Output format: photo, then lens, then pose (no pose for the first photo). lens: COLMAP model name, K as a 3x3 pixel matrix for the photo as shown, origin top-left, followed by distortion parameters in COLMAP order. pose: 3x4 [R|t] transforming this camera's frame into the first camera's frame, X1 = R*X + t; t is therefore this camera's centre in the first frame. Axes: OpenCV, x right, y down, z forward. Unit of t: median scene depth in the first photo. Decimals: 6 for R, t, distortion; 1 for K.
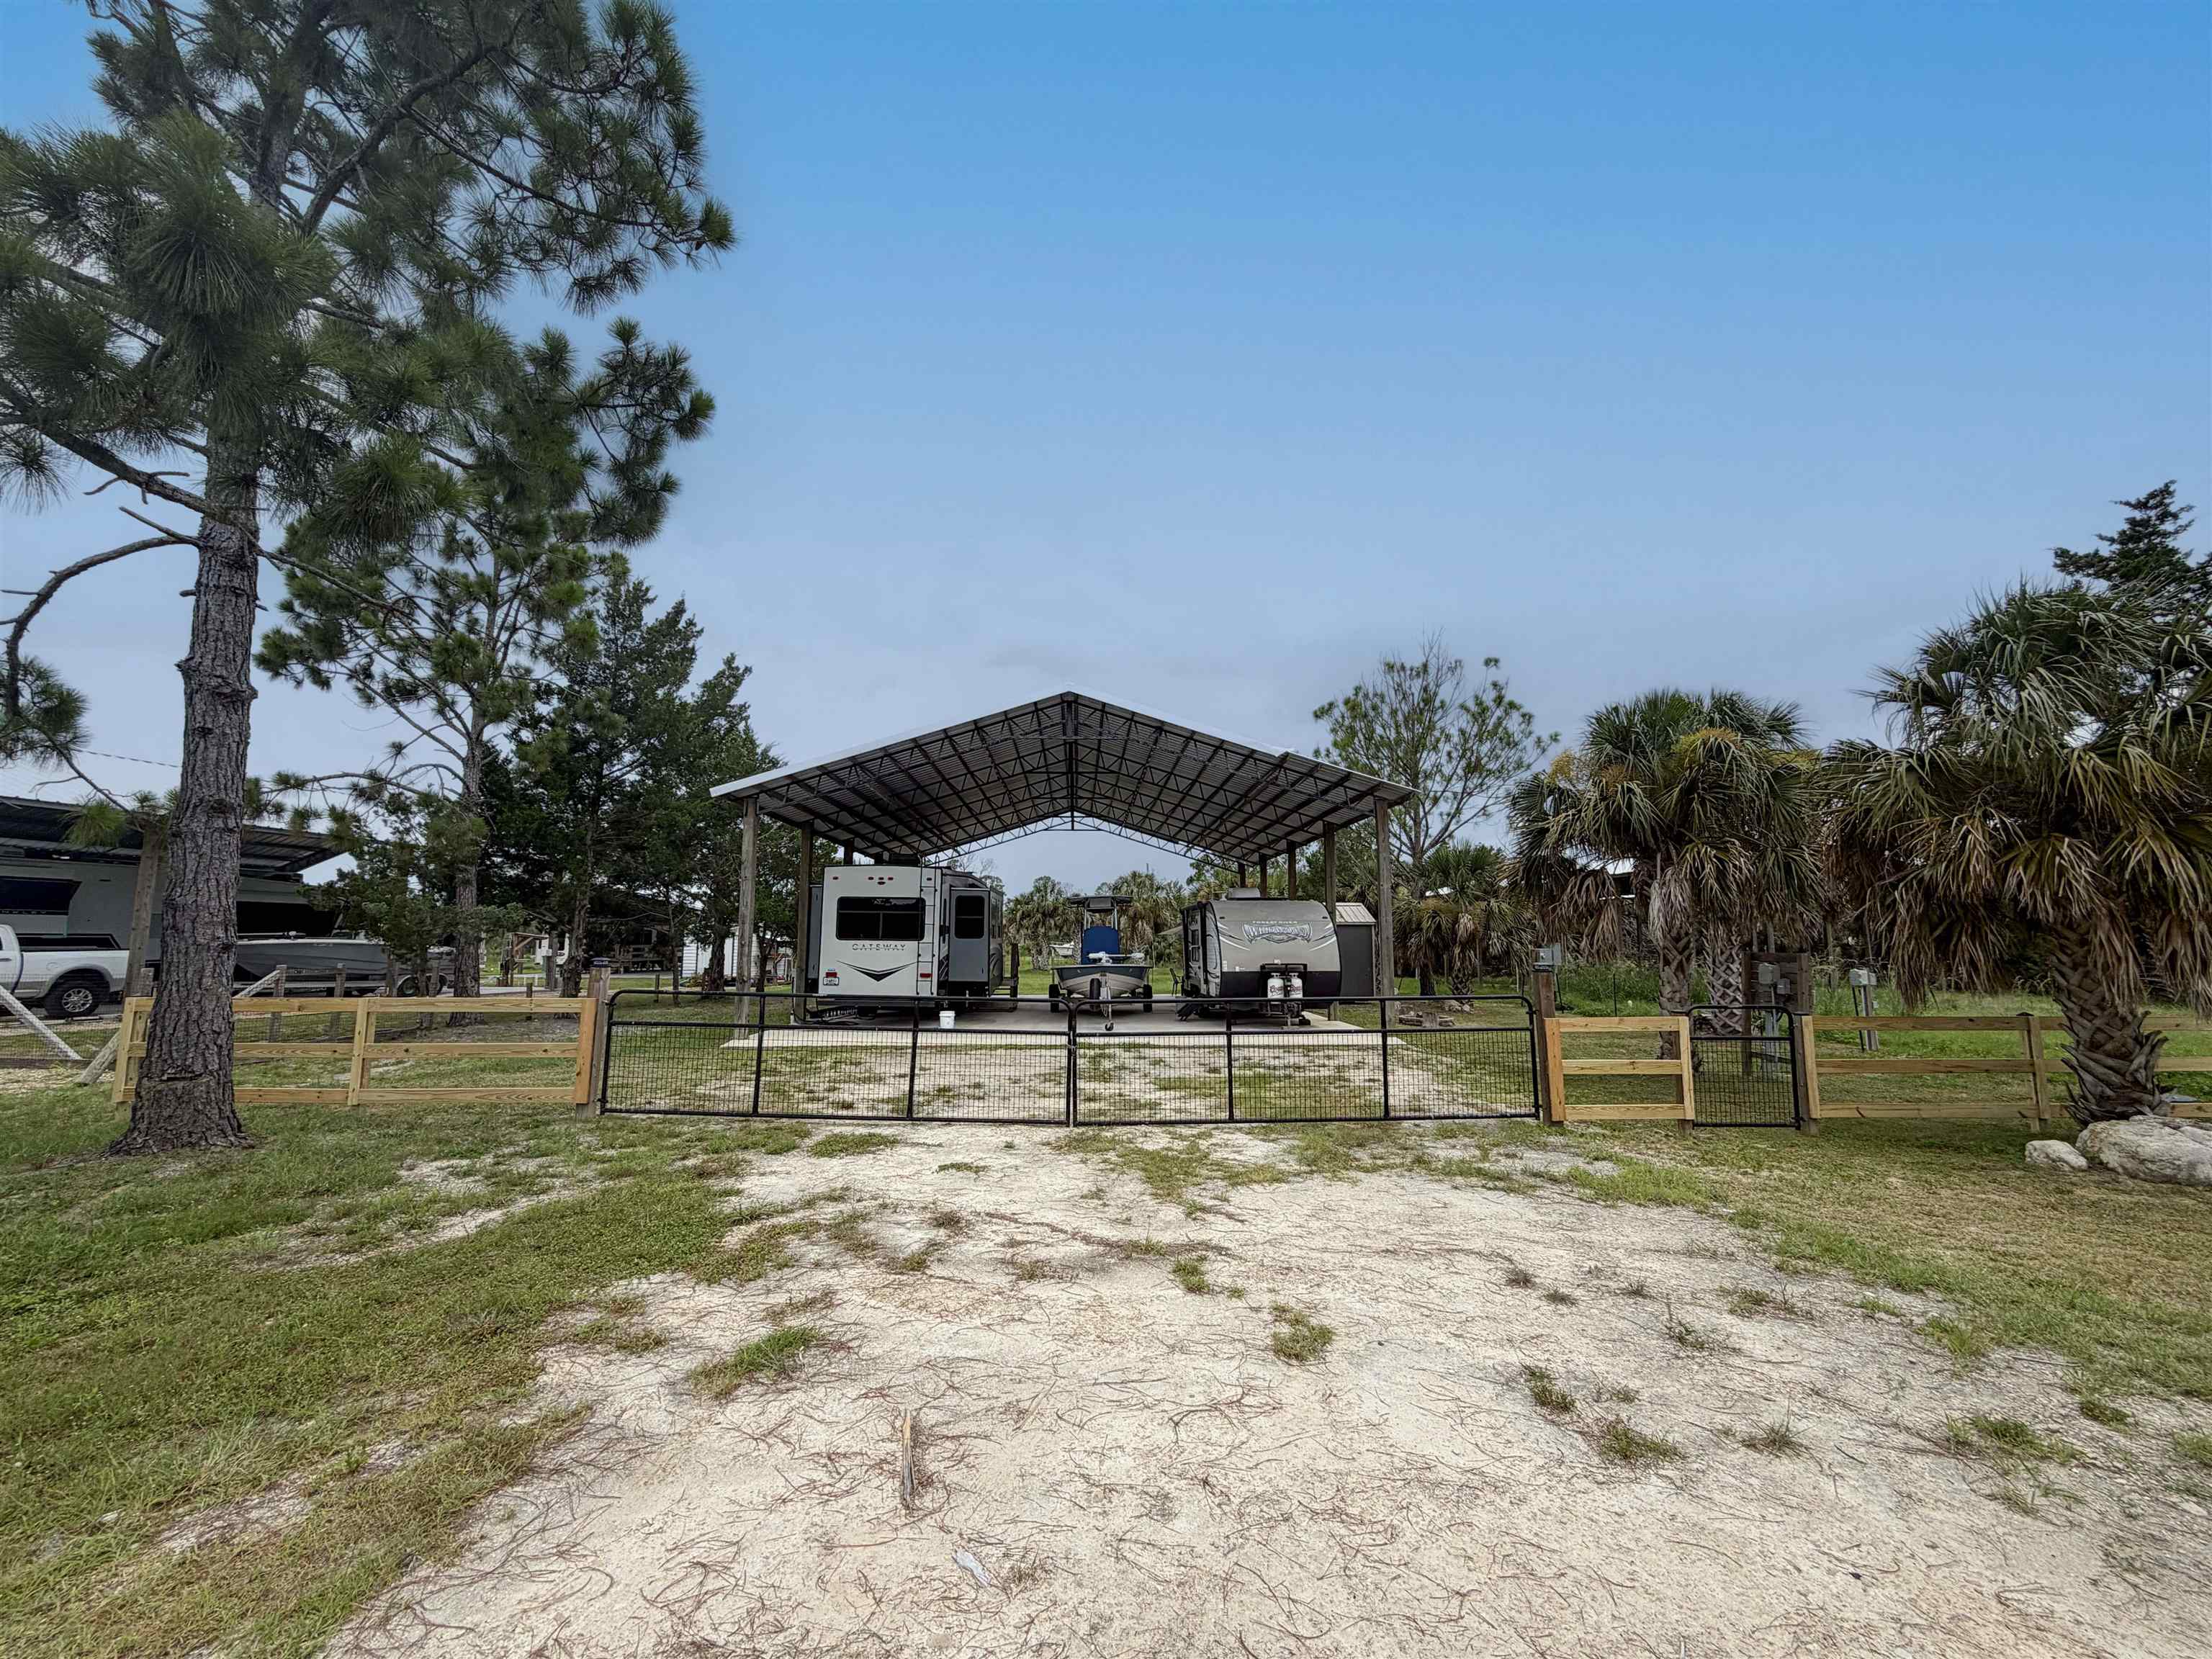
lens RADIAL K [[887.4, 0, 1096.8], [0, 887.4, 836.3], [0, 0, 1]] dist [-0.000539, 0.000045]
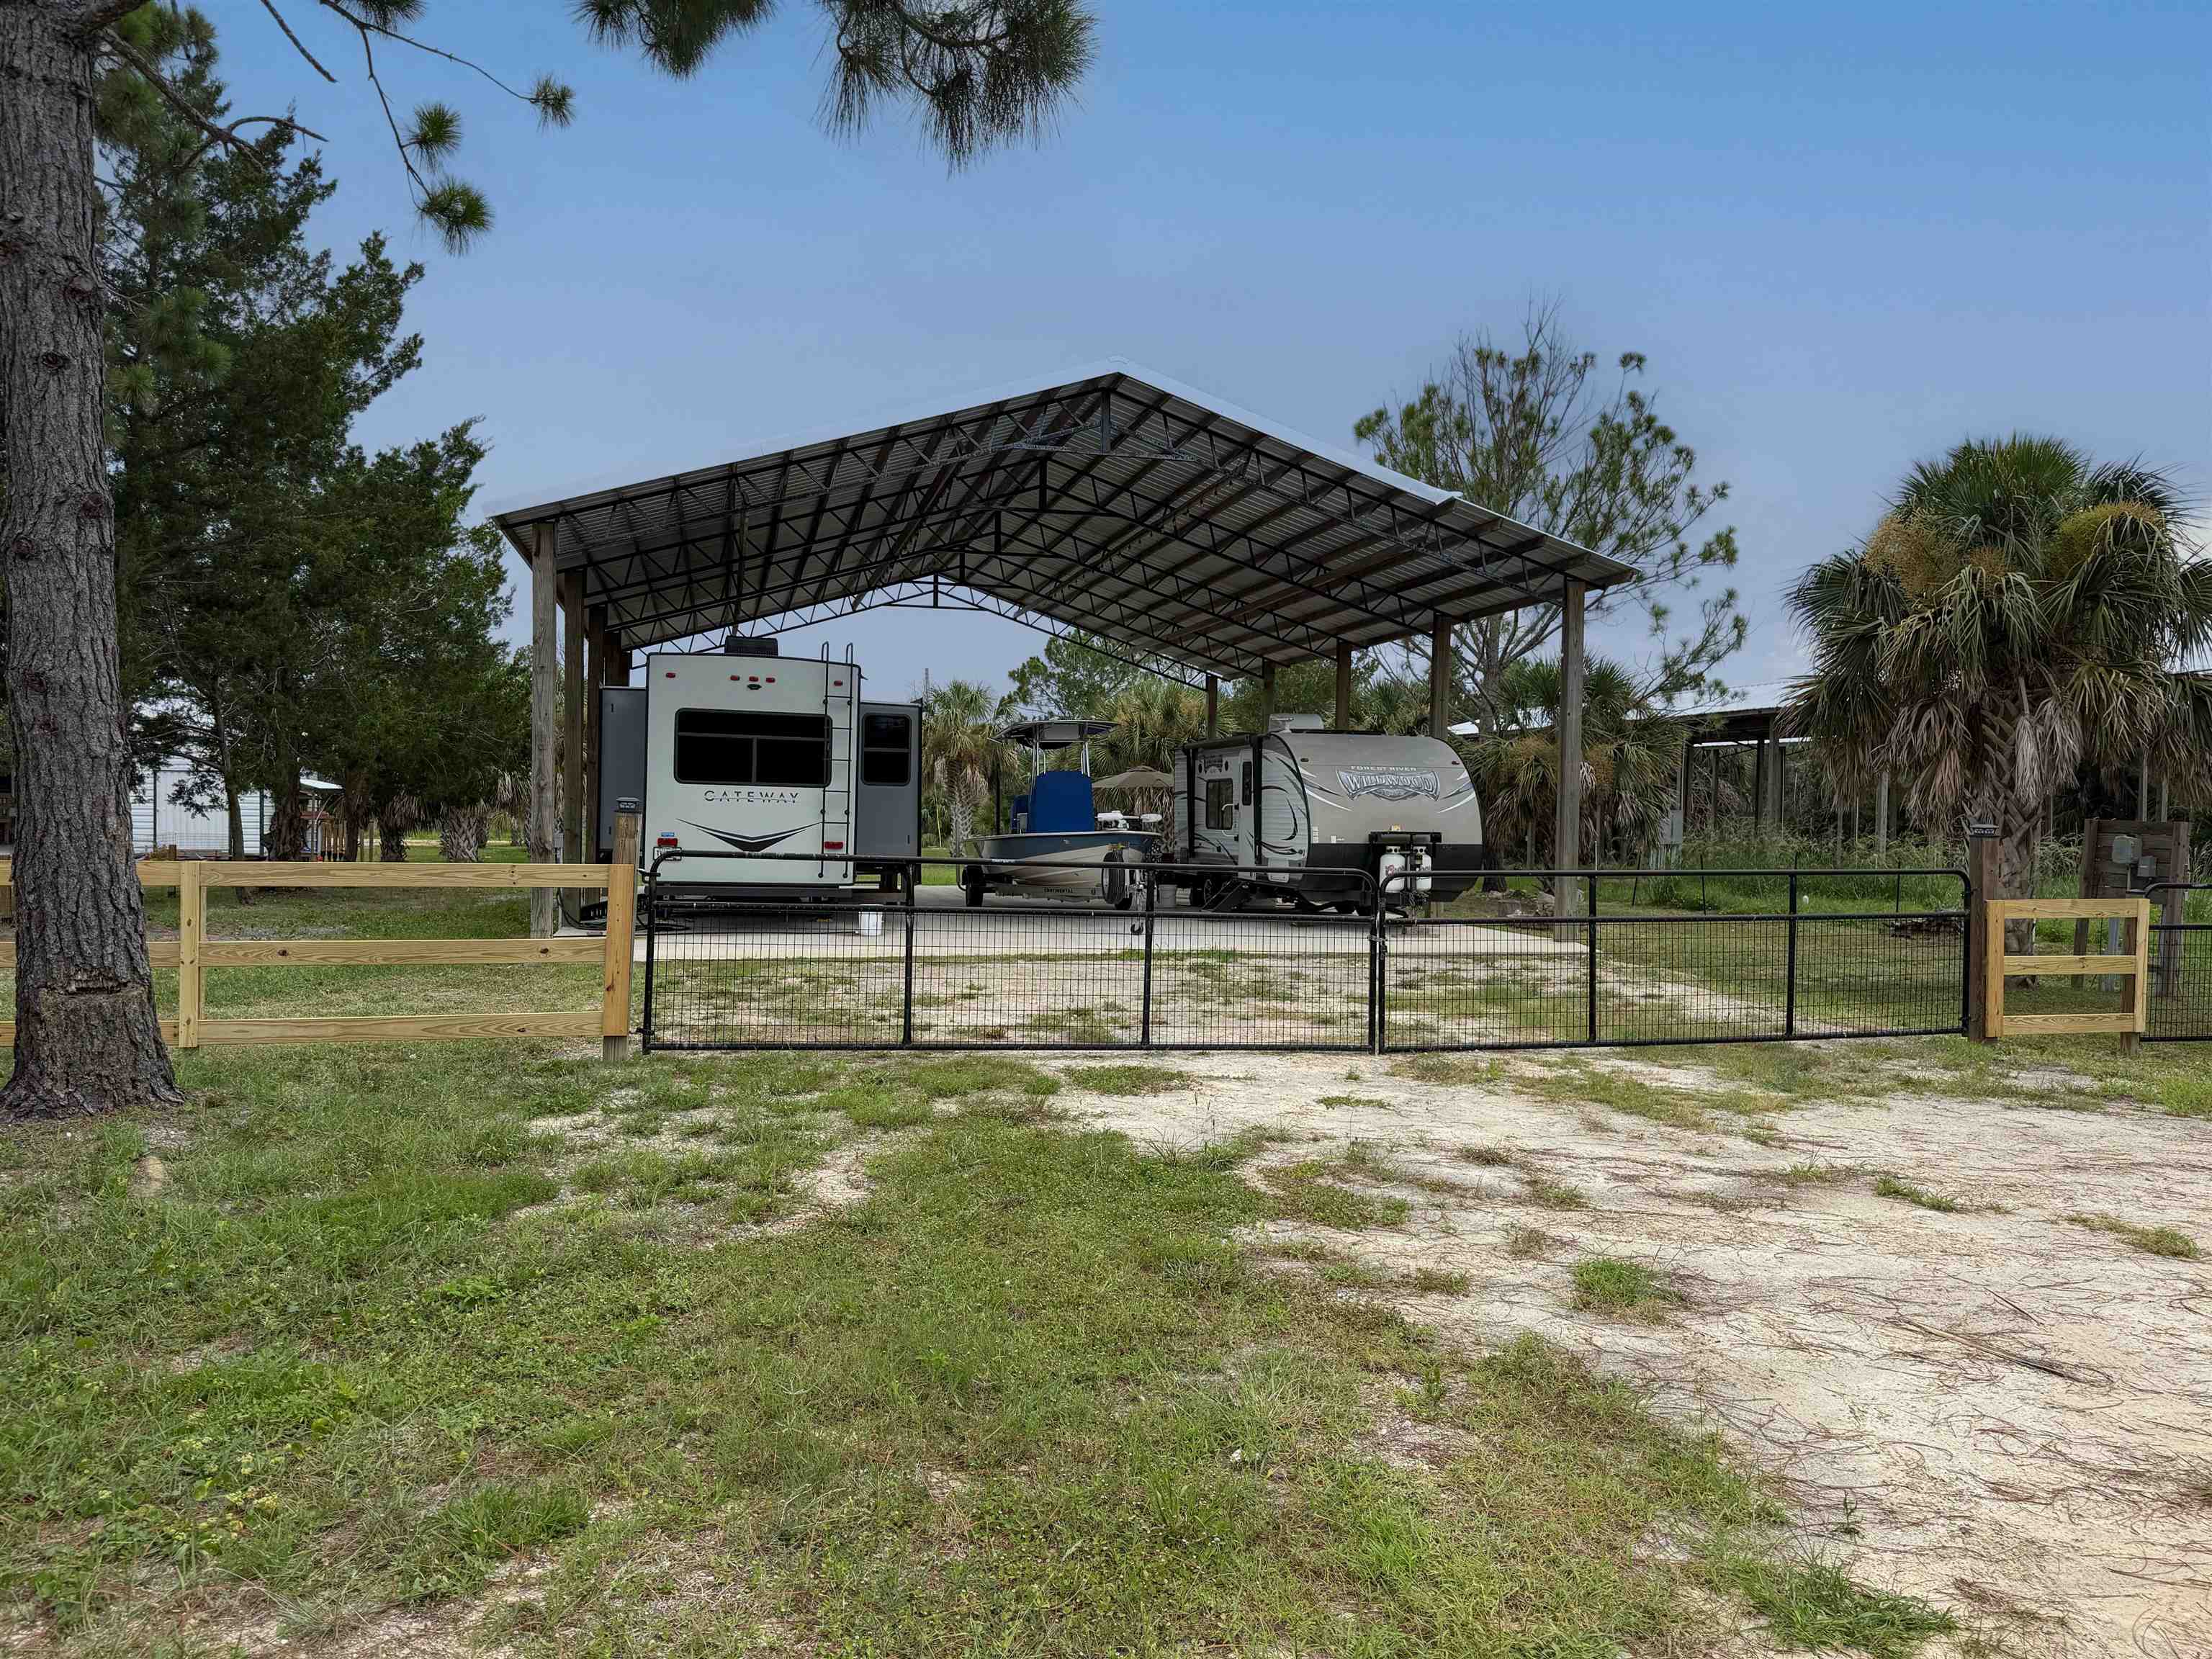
lens RADIAL K [[1551.5, 0, 1106.0], [0, 1551.5, 829.5], [0, 0, 1]] dist [0.056879, -0.071091]
pose [[0.975272, 0.011254, 0.220723, -0.438493], [-0.040355, 0.990981, 0.127783, 0.011543], [-0.217294, -0.133530, 0.966930, -0.070358]]
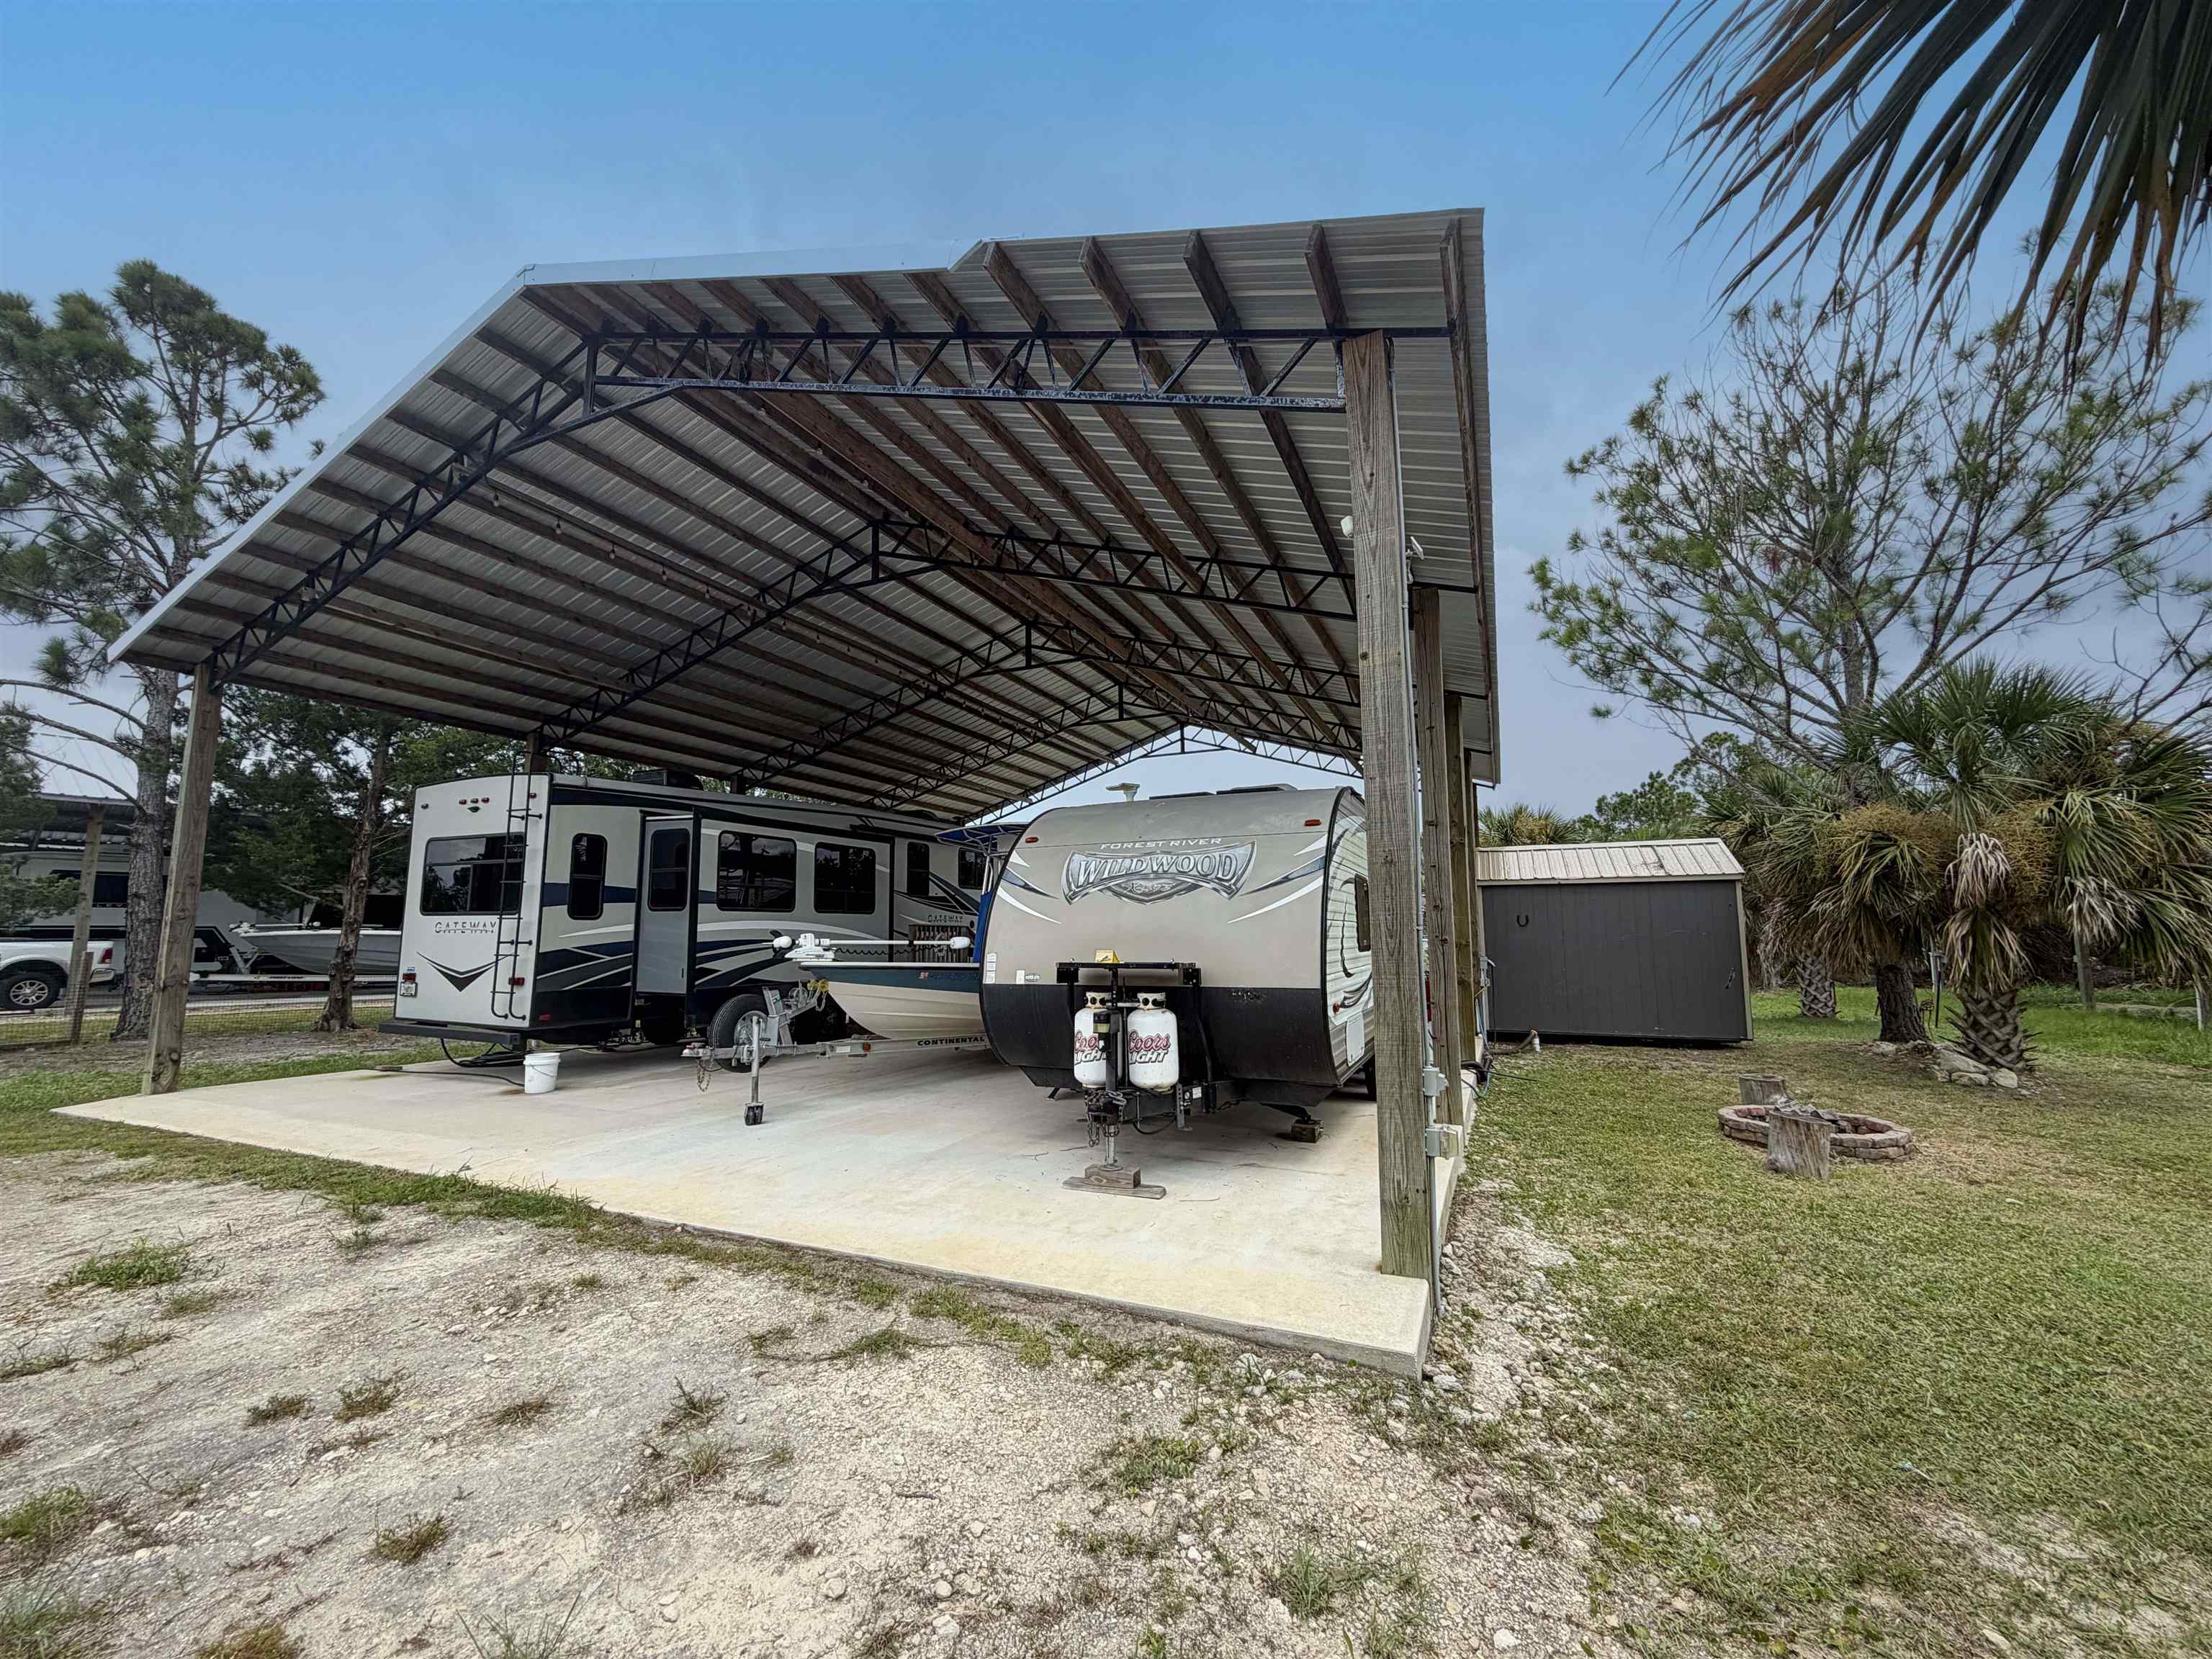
lens RADIAL K [[887.4, 0, 1096.8], [0, 887.4, 836.3], [0, 0, 1]] dist [-0.000539, 0.000045]
pose [[0.897061, -0.055979, -0.438346, 0.608820], [0.058238, 0.998268, -0.008301, 0.174159], [0.438052, -0.018082, 0.898768, 1.237002]]
